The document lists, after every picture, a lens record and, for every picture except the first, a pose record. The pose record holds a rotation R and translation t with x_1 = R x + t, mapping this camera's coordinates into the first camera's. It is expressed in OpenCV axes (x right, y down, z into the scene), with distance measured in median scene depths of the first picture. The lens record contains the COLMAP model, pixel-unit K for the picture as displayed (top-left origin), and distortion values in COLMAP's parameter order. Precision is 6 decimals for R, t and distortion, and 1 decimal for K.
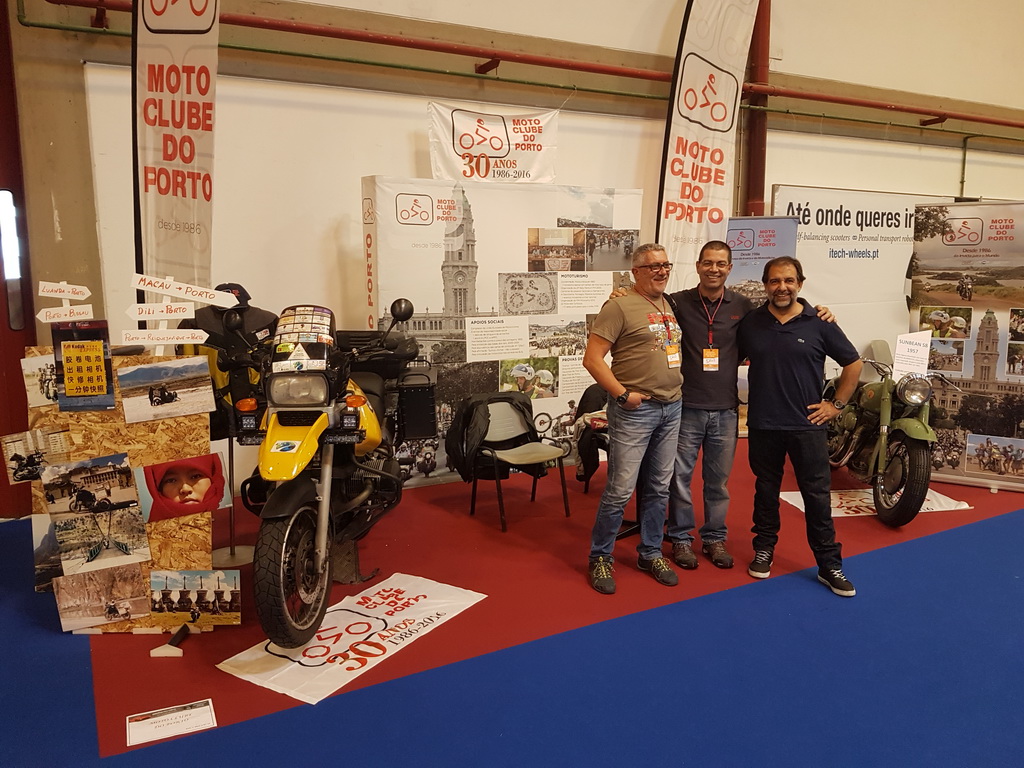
lens RADIAL K [[783.8, 0, 523.9], [0, 783.8, 360.9], [0, 0, 1]] dist [0.184938, -0.354924]
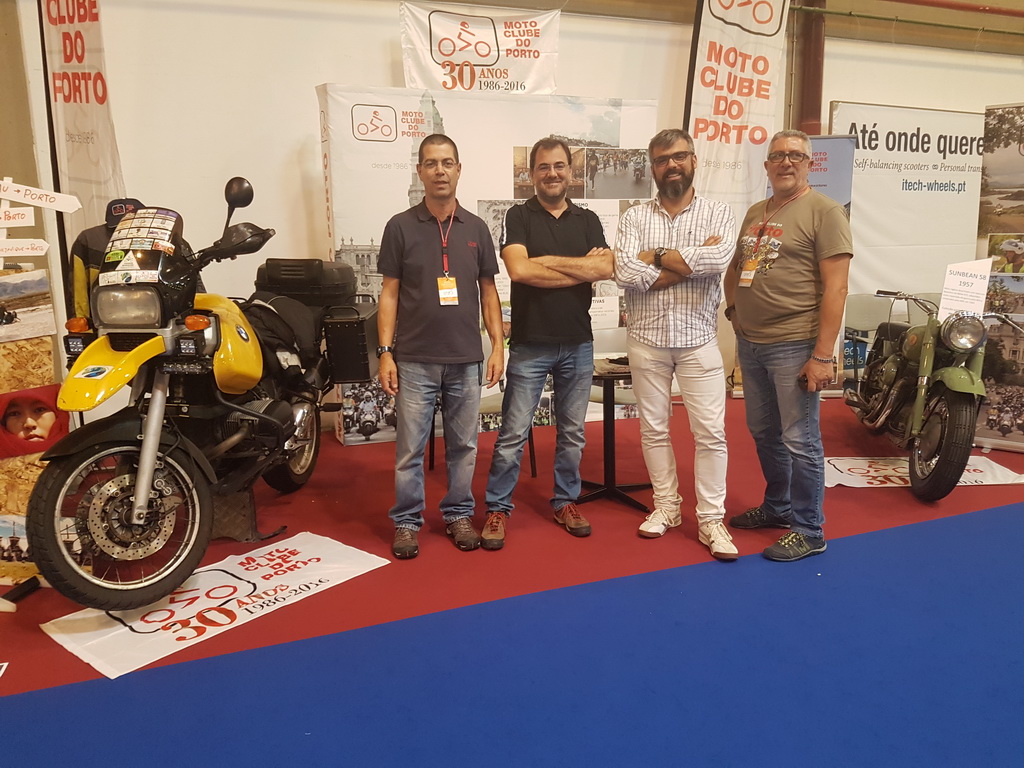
lens RADIAL K [[783.2, 0, 530.6], [0, 783.2, 383.0], [0, 0, 1]] dist [0.092865, -0.167081]
pose [[0.991141, 0.016503, -0.131787, 0.145476], [-0.008471, 0.998085, 0.061277, 0.037183], [0.132545, -0.059618, 0.989382, 0.142593]]
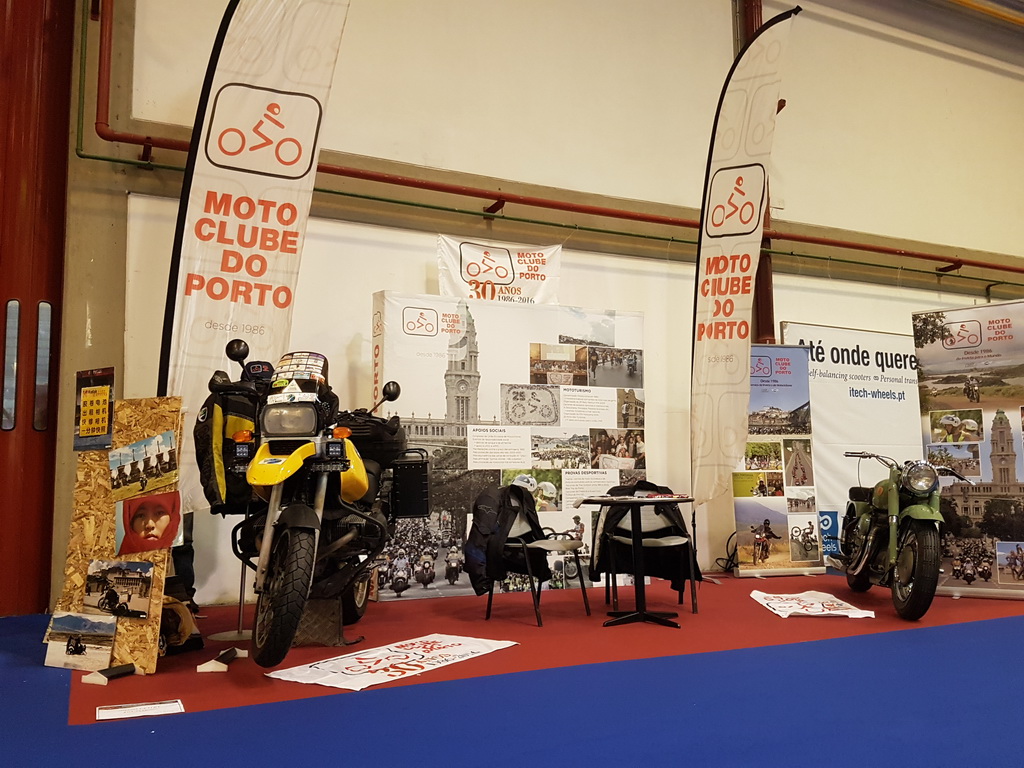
lens RADIAL K [[849.1, 0, 512.0], [0, 849.1, 384.0], [0, 0, 1]] dist [0.180221, -0.337510]
pose [[0.997579, -0.013862, -0.068146, 0.058878], [-0.003742, 0.967813, -0.251643, 0.170368], [0.069441, 0.251289, 0.965418, -0.070046]]
